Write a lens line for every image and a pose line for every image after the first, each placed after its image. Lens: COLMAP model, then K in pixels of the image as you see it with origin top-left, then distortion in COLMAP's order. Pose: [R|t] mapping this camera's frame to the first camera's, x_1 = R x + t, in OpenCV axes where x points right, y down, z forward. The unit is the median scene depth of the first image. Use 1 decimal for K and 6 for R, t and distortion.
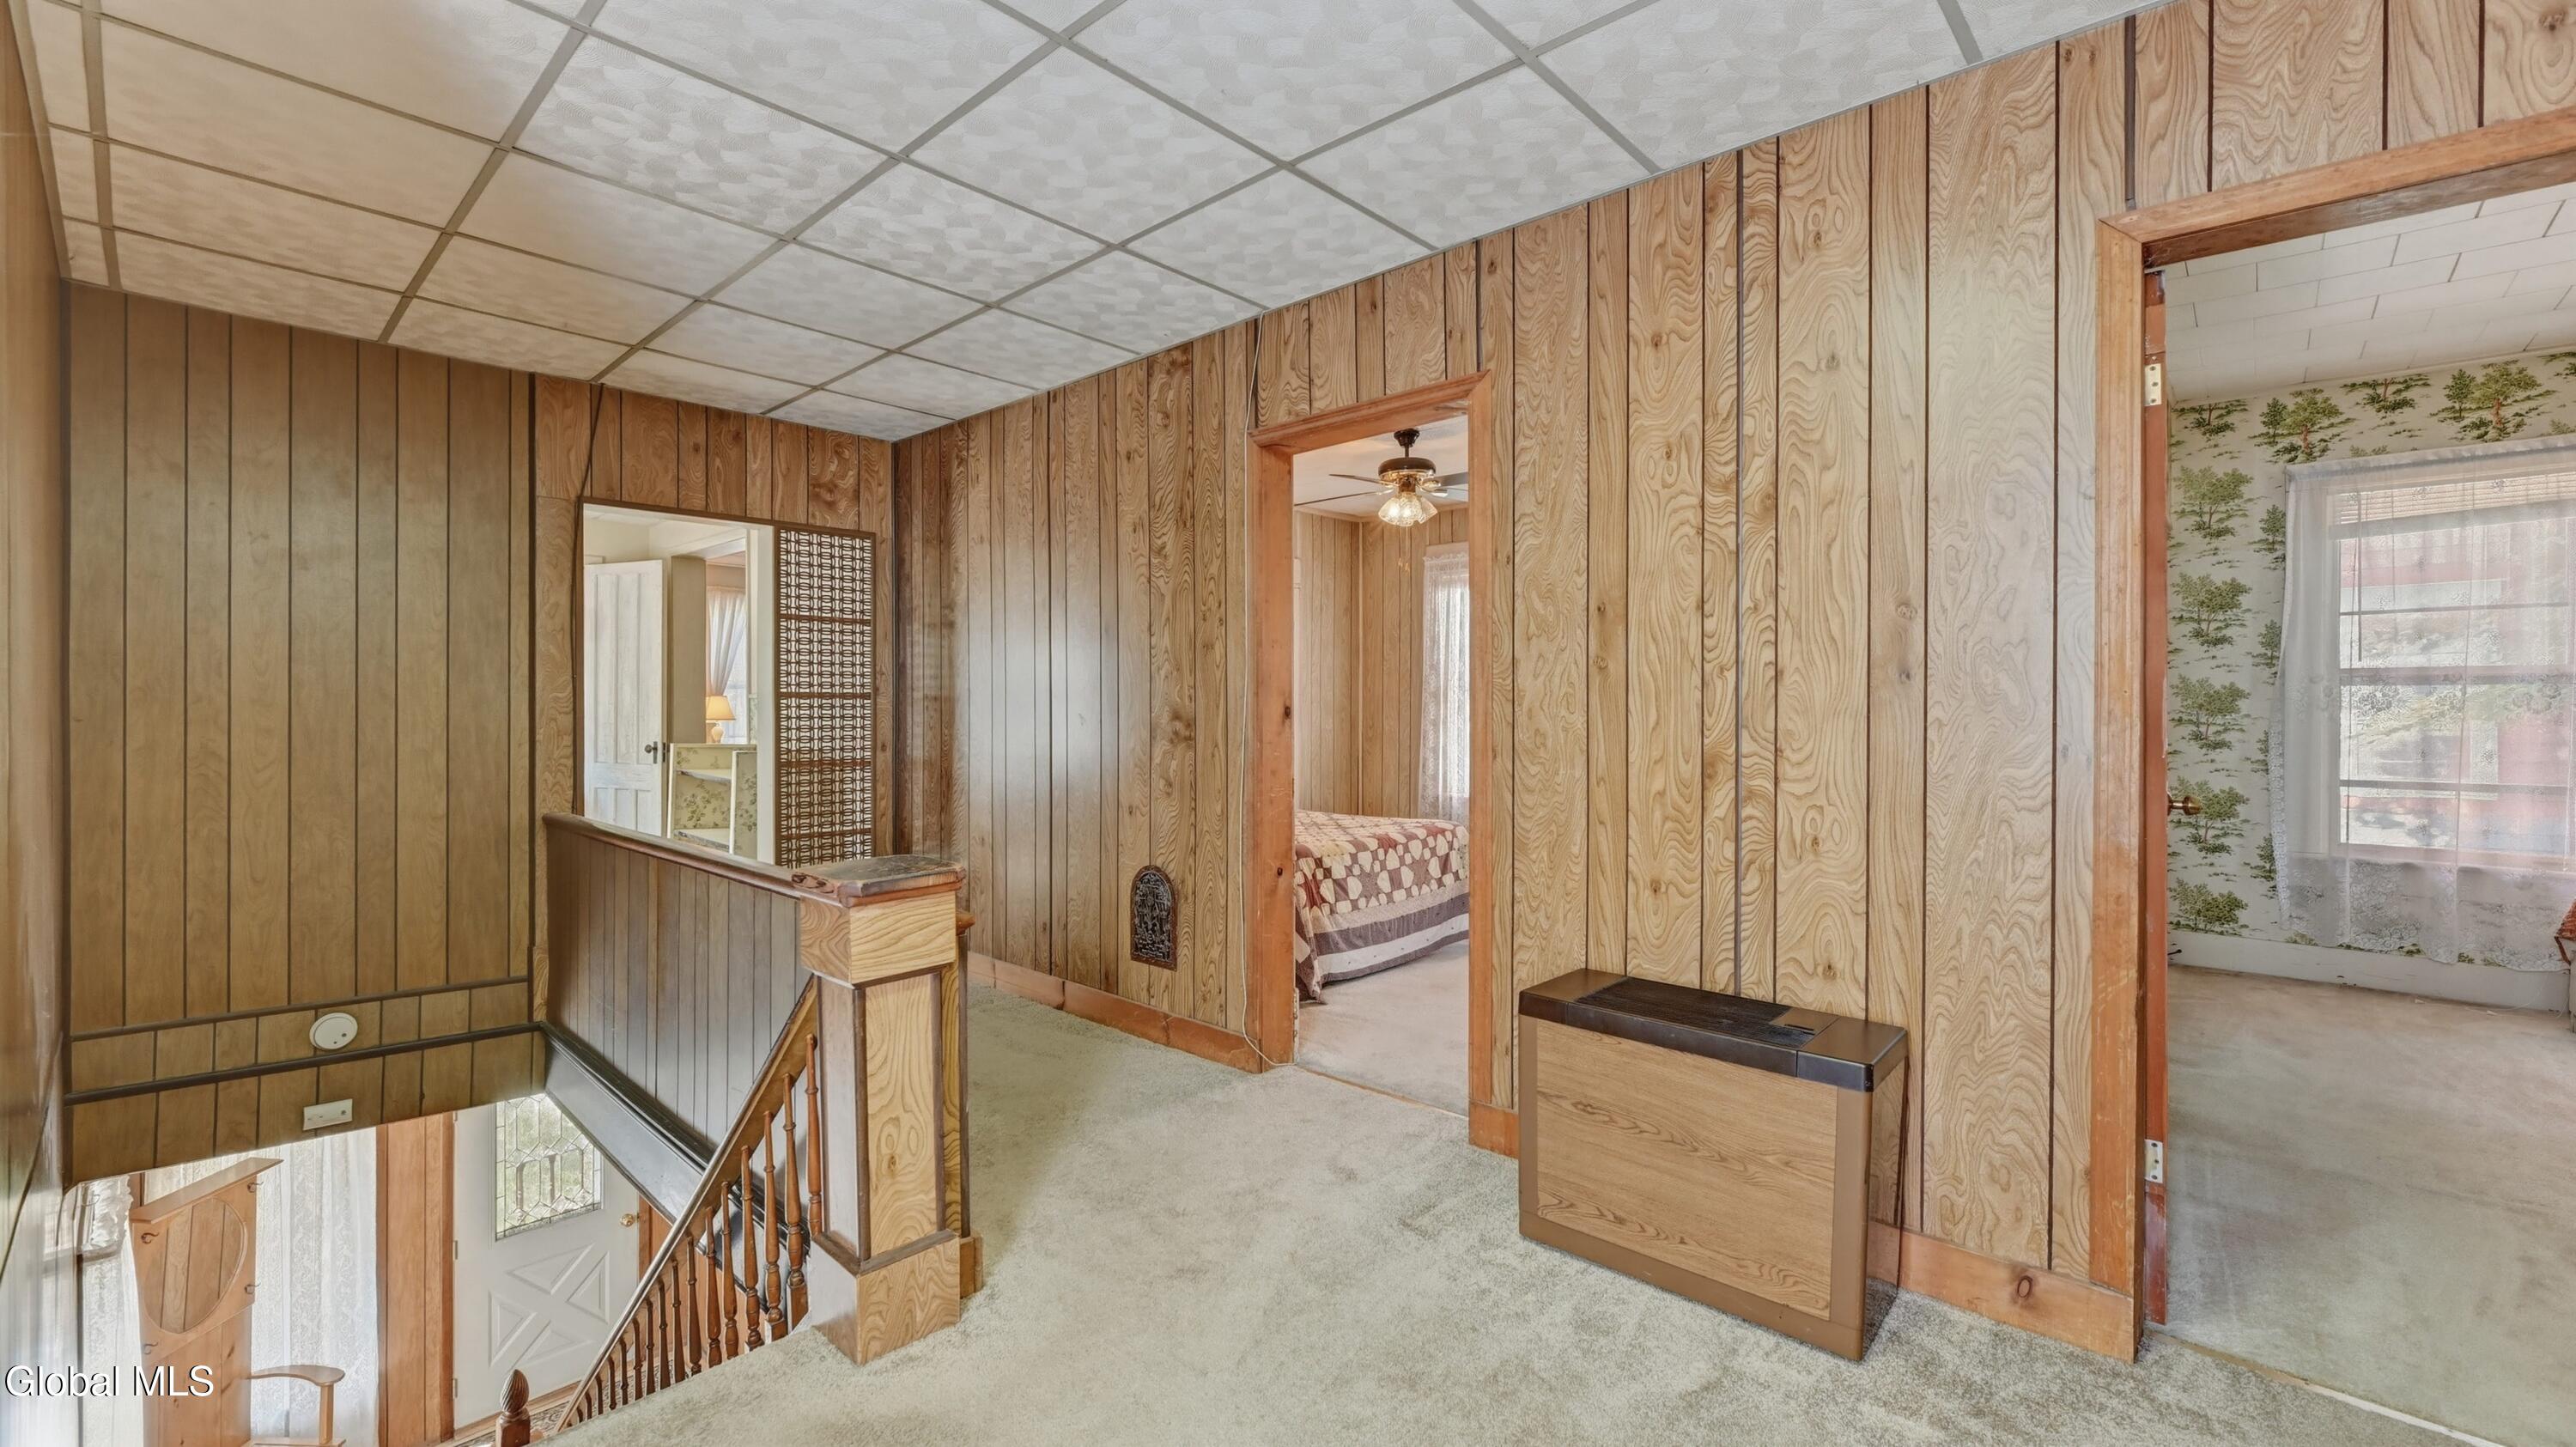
lens RADIAL K [[1071.3, 0, 1283.3], [0, 1071.3, 719.2], [0, 0, 1]] dist [-0.000907, 0.000033]
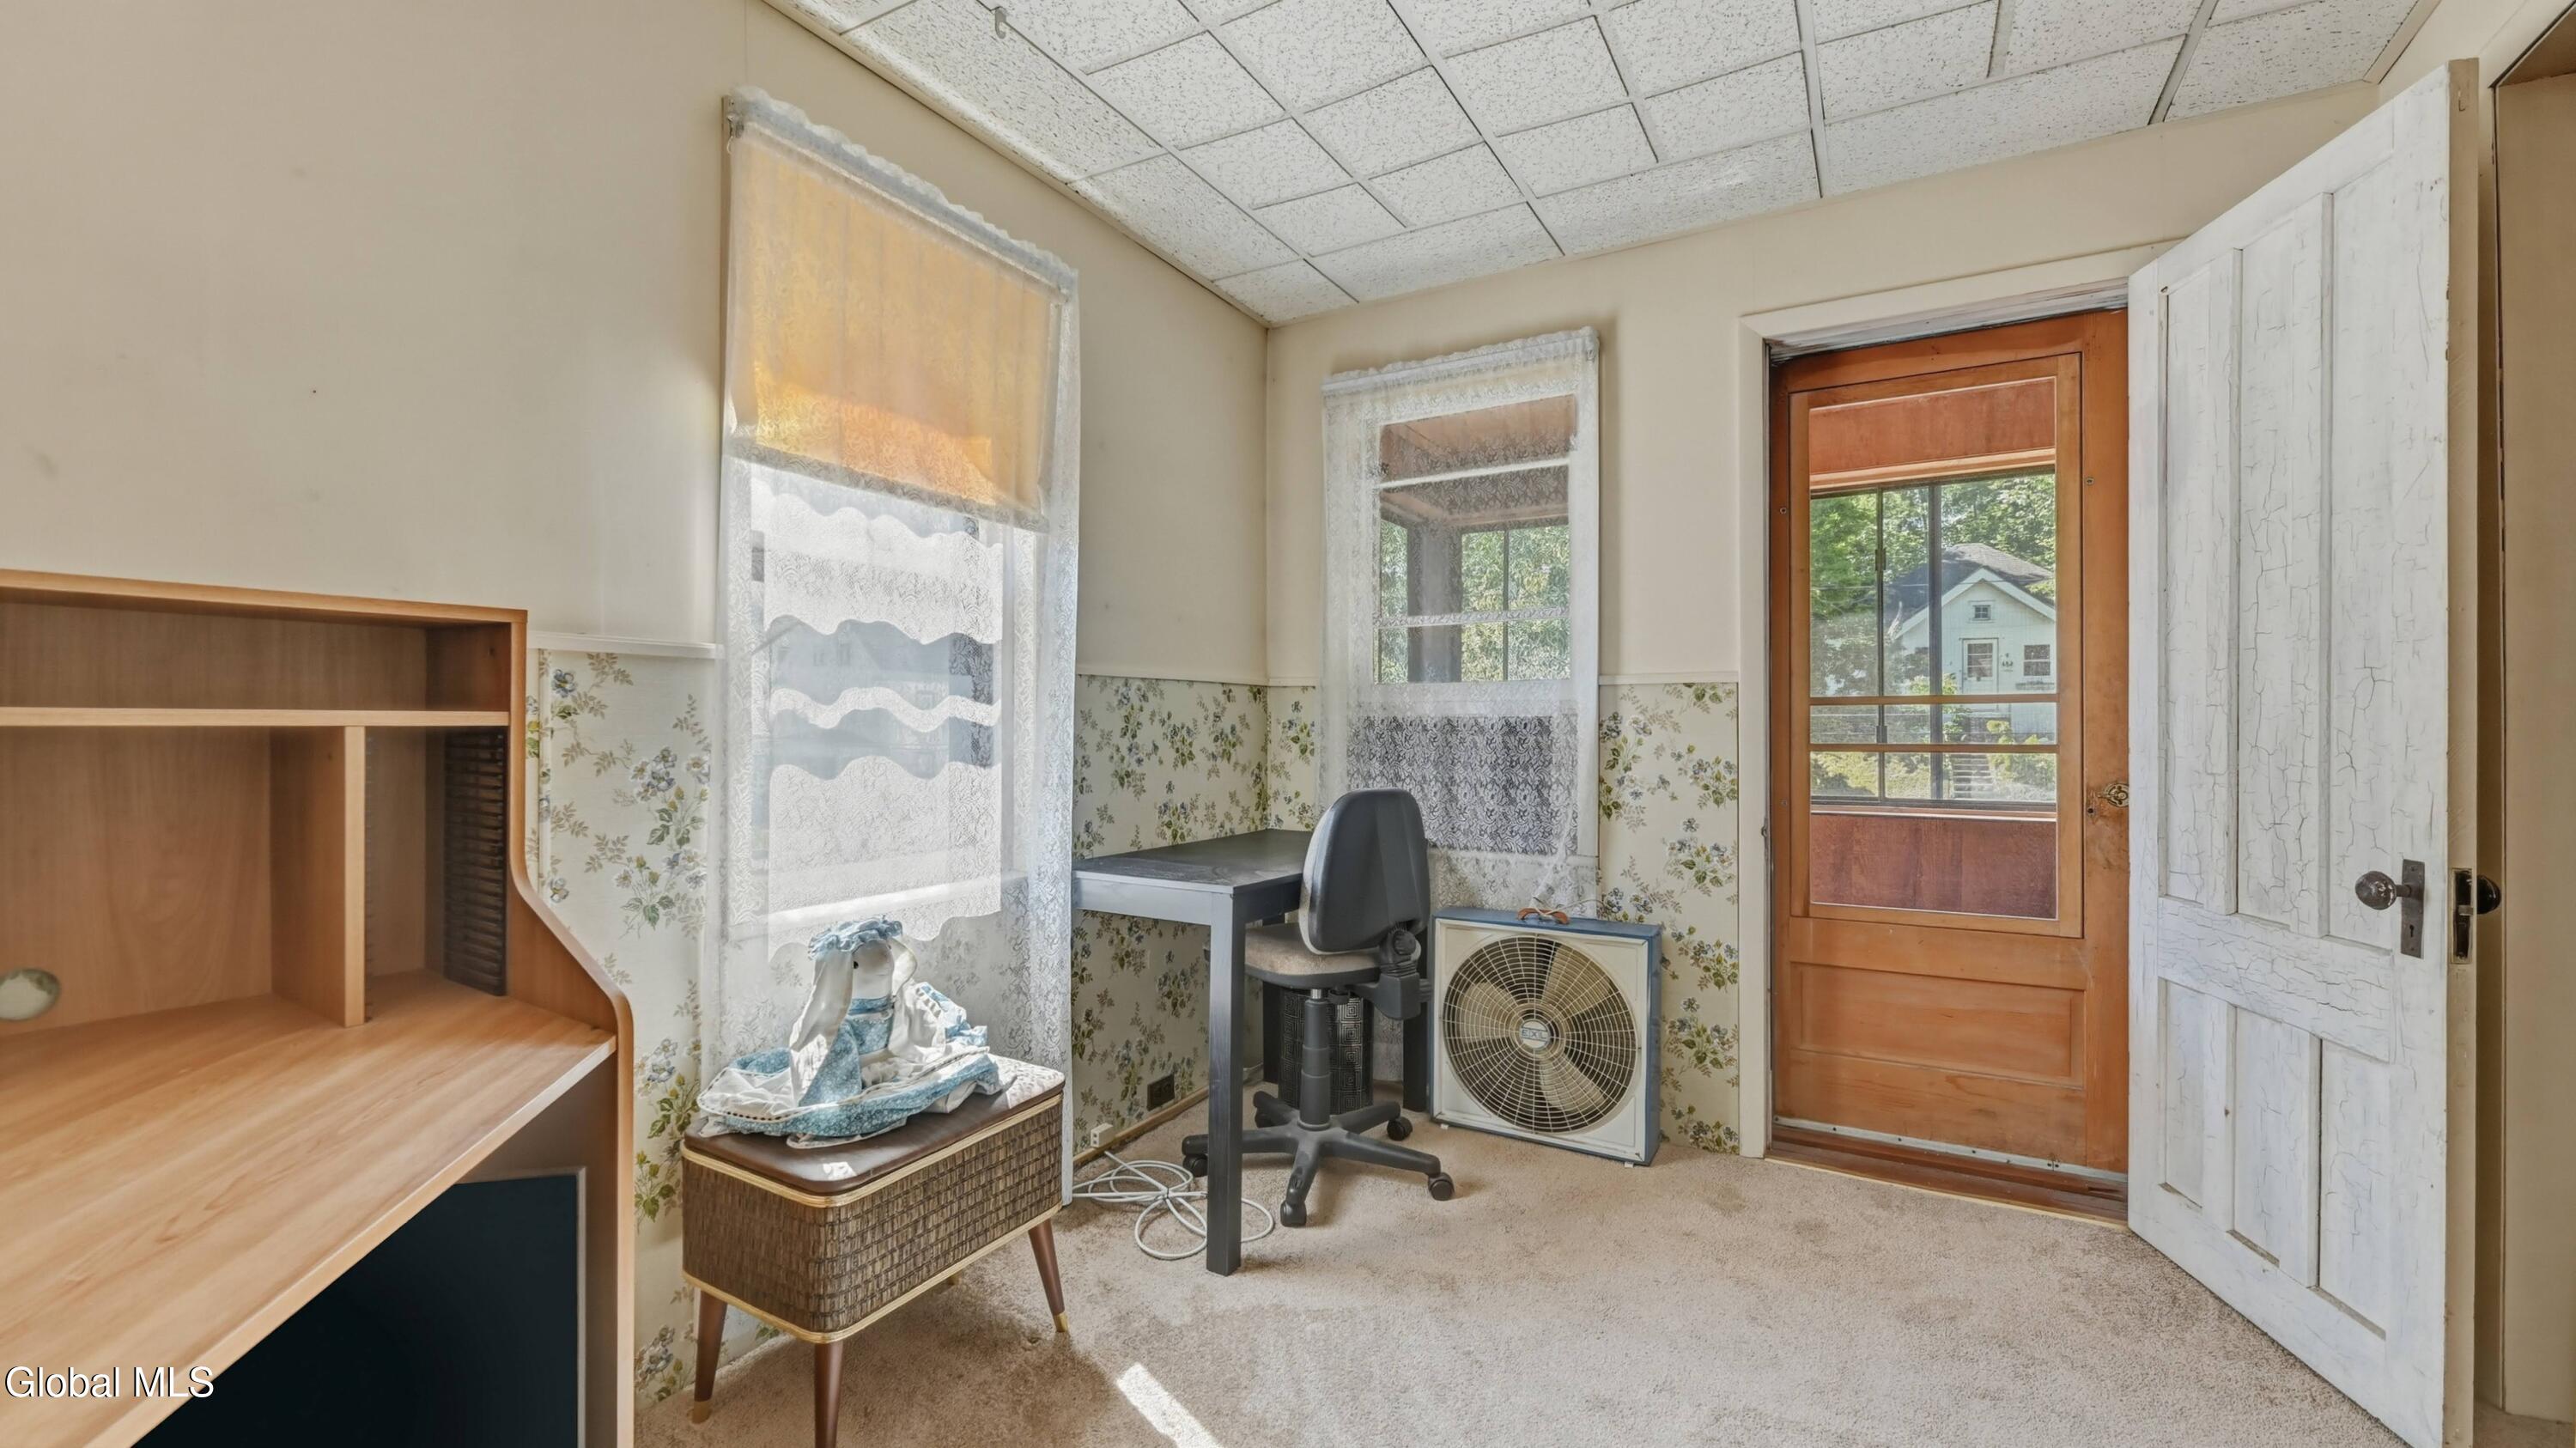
lens RADIAL K [[1071.4, 0, 1282.2], [0, 1071.4, 722.1], [0, 0, 1]] dist [-0.000907, 0.000033]
pose [[0.228822, -0.009293, -0.973424, -0.294009], [-0.002993, 0.999943, -0.010250, -0.002660], [0.973464, 0.005259, 0.228781, 0.499867]]
